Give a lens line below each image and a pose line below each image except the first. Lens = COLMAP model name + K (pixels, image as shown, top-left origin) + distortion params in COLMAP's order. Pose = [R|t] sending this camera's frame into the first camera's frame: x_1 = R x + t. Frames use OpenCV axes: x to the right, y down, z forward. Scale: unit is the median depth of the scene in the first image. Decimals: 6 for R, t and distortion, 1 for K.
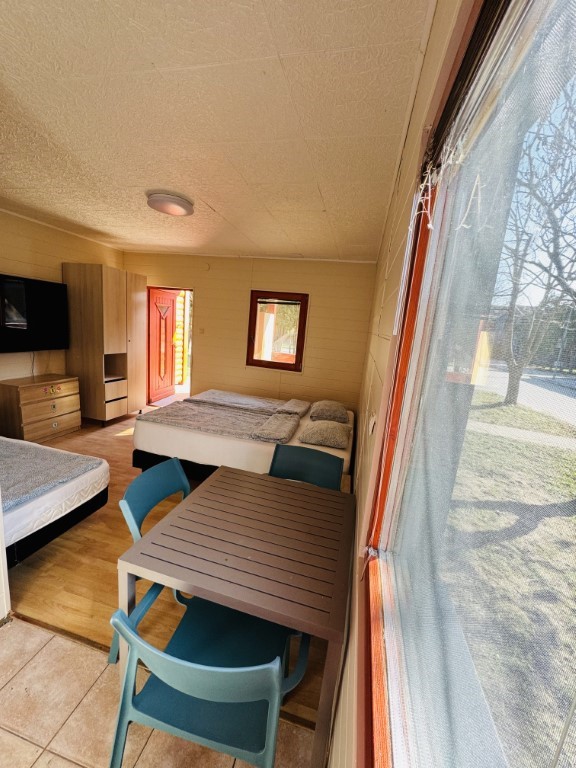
lens RADIAL K [[305.5, 0, 288.0], [0, 305.5, 384.0], [0, 0, 1]] dist [-0.002846, -0.000163]
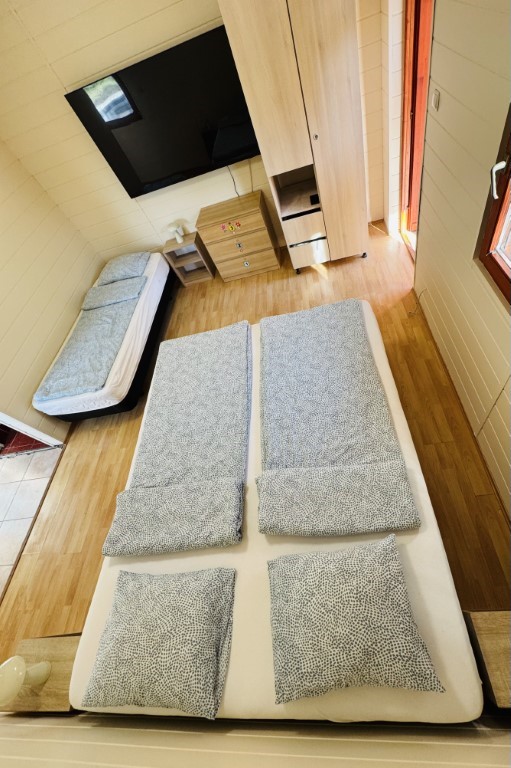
lens RADIAL K [[306.0, 0, 288.6], [0, 306.0, 385.8], [0, 0, 1]] dist [-0.002696, -0.000434]
pose [[0.241031, 0.696895, -0.675457, 0.145800], [0.097145, 0.675157, 0.731250, -0.255100], [0.965643, -0.241871, 0.095033, 0.833291]]
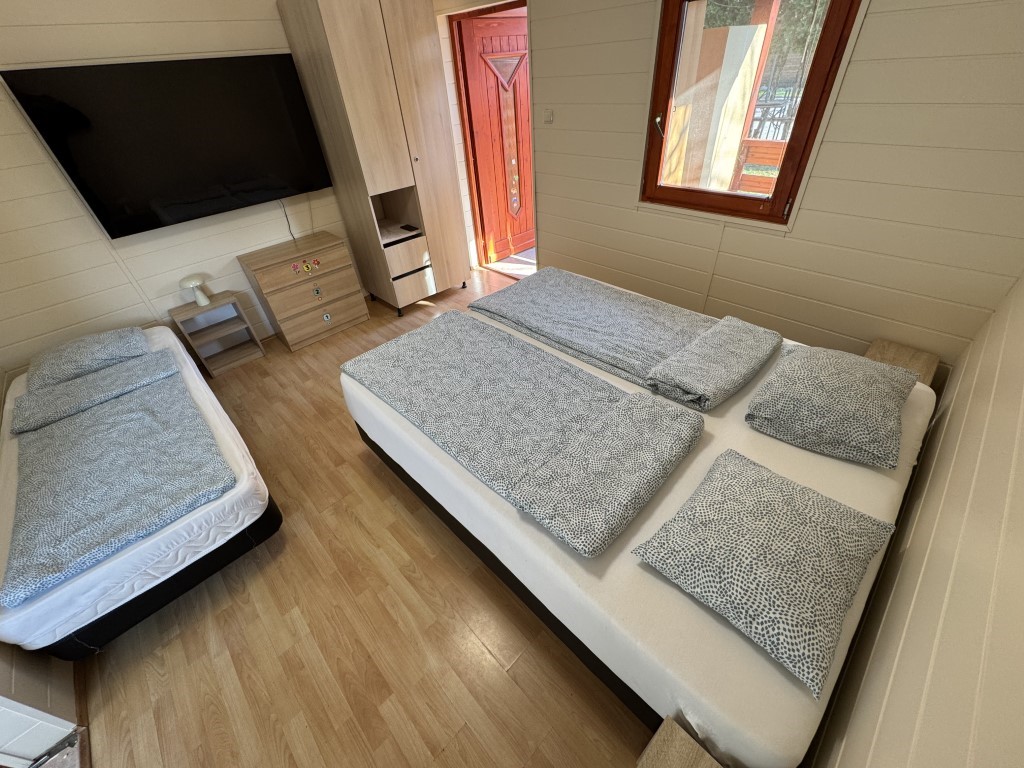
lens RADIAL K [[407.4, 0, 512.0], [0, 407.4, 384.0], [0, 0, 1]] dist [-0.002846, -0.000163]
pose [[0.835445, 0.211347, -0.507311, 0.060008], [0.041115, 0.896475, 0.441183, -0.101562], [0.548034, -0.389442, 0.740266, 0.439627]]
